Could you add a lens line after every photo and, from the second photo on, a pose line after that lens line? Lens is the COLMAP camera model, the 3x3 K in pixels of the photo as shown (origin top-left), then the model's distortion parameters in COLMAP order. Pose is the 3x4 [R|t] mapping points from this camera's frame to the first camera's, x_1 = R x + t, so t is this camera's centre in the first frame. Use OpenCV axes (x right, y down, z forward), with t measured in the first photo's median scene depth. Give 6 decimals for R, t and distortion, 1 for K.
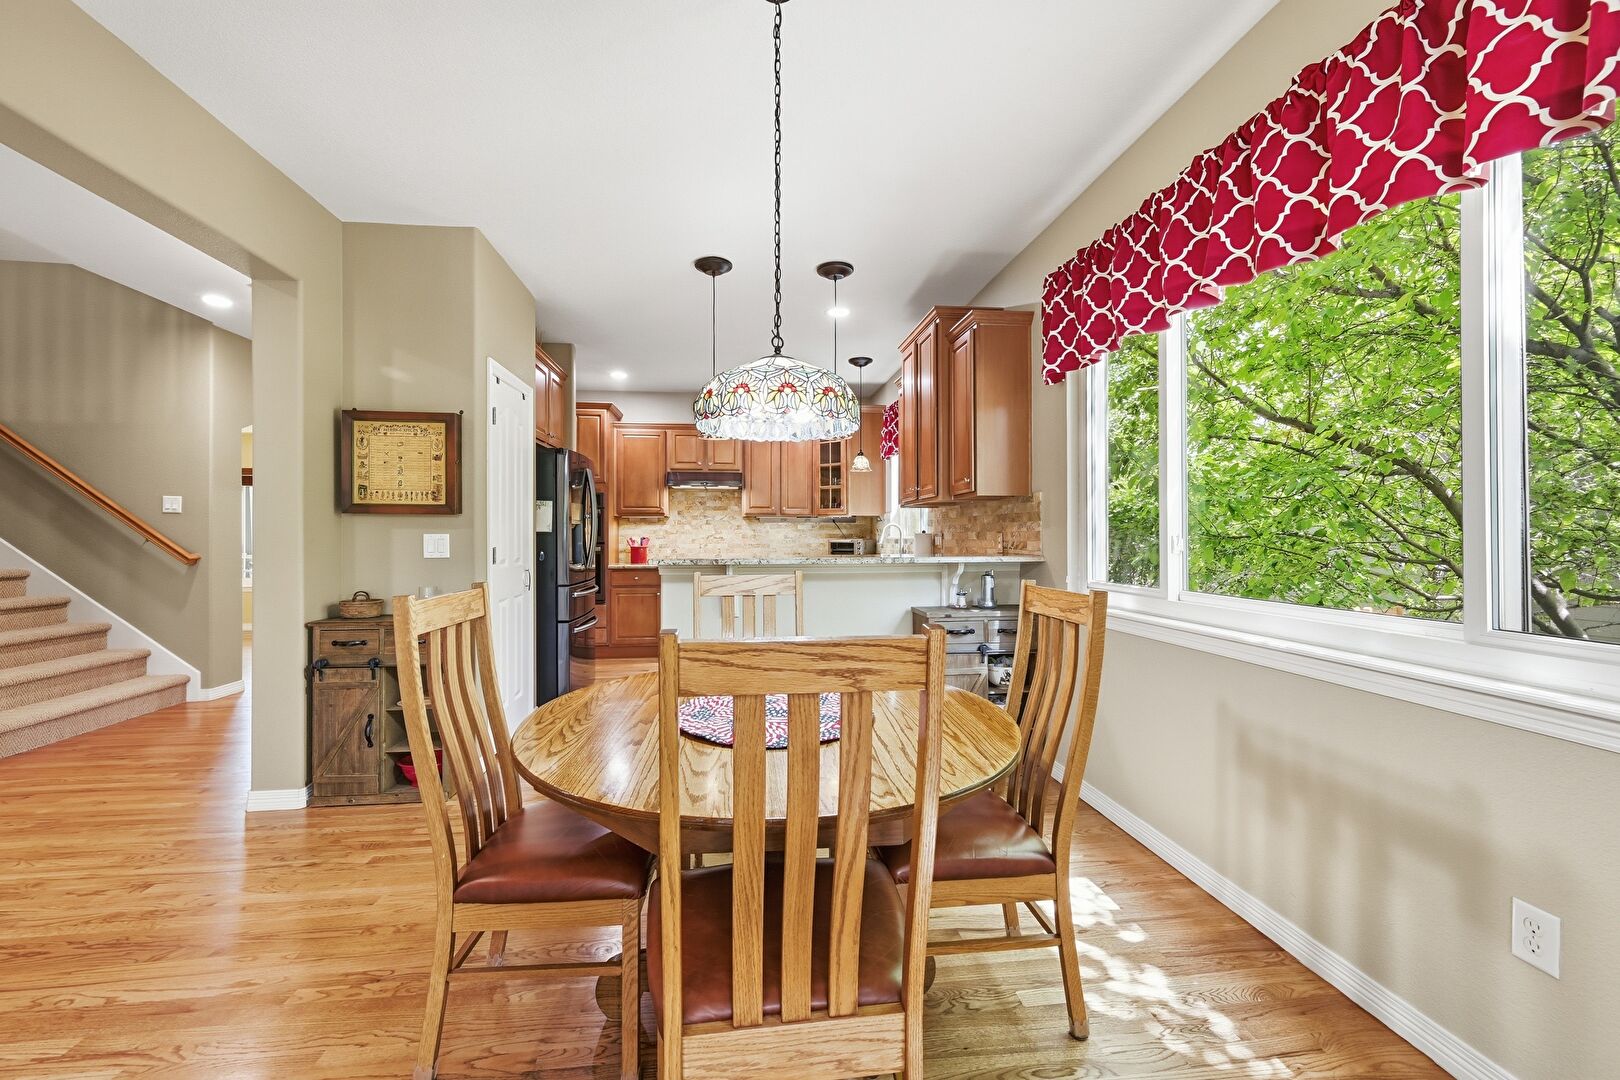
lens RADIAL K [[652.6, 0, 808.7], [0, 652.6, 534.9], [0, 0, 1]] dist [0.001569, 0.000162]
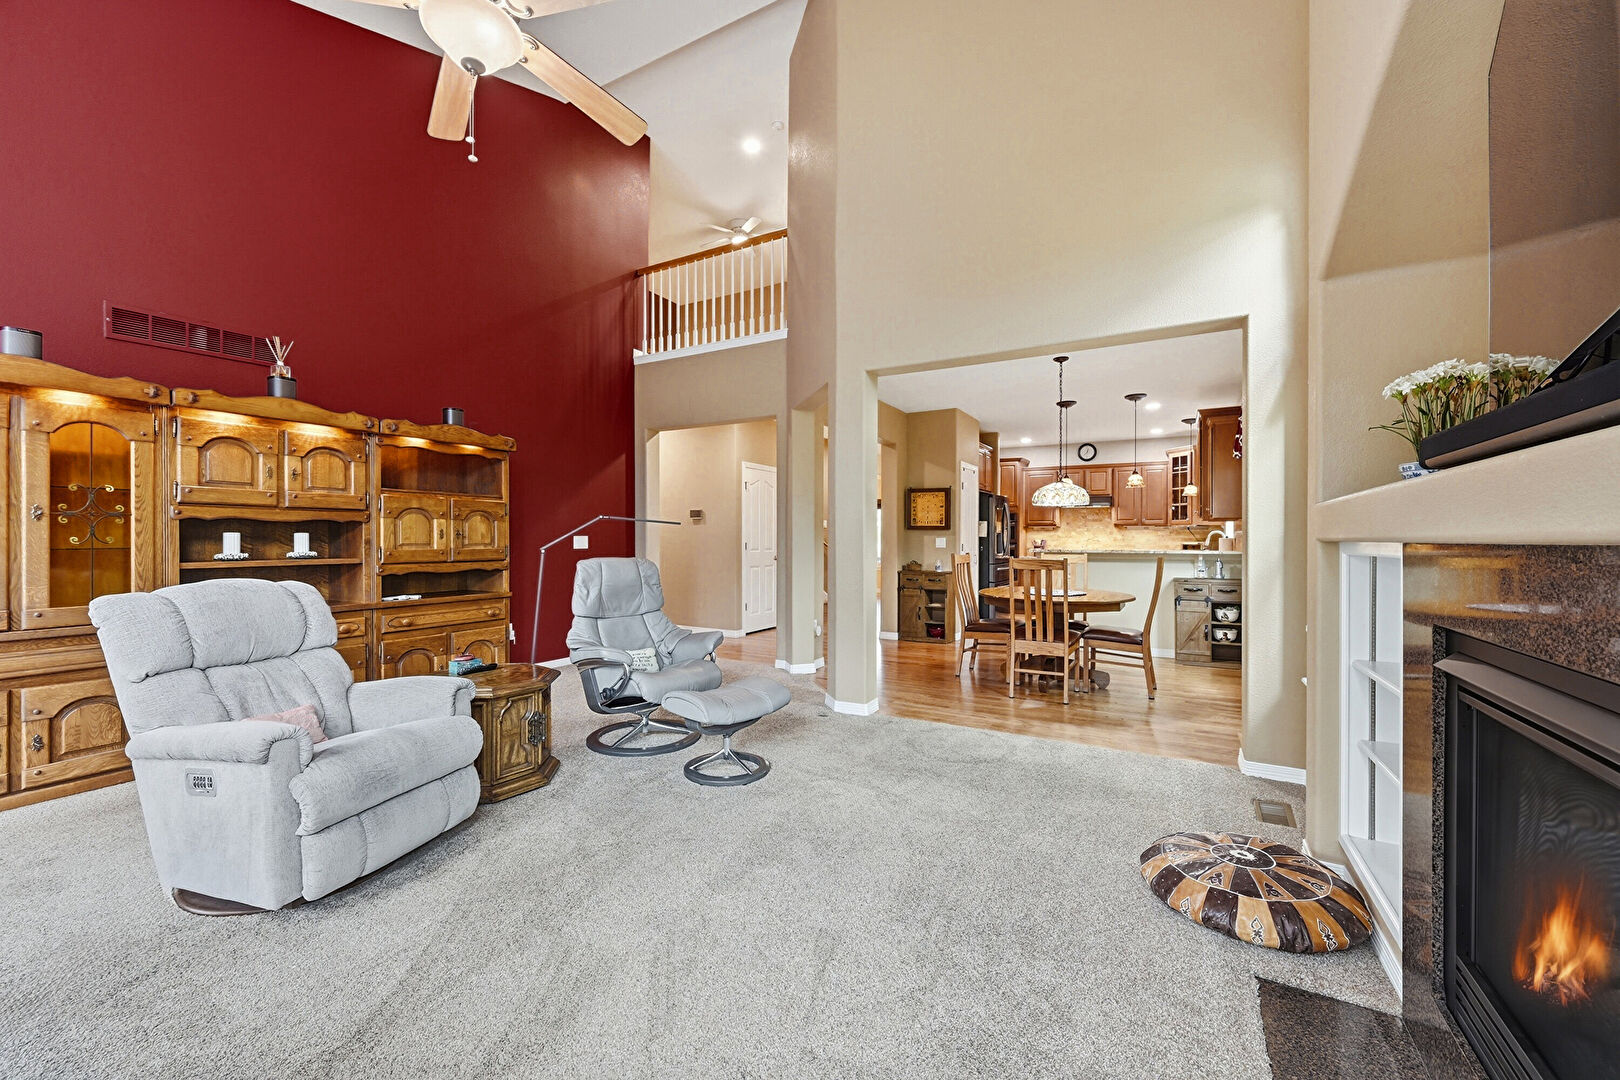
lens RADIAL K [[652.6, 0, 808.7], [0, 652.6, 534.9], [0, 0, 1]] dist [0.001569, 0.000162]
pose [[0.804295, 0.003747, -0.594218, 0.374048], [-0.004634, 0.999989, 0.000034, -0.008332], [0.594212, 0.002727, 0.804304, -0.978543]]
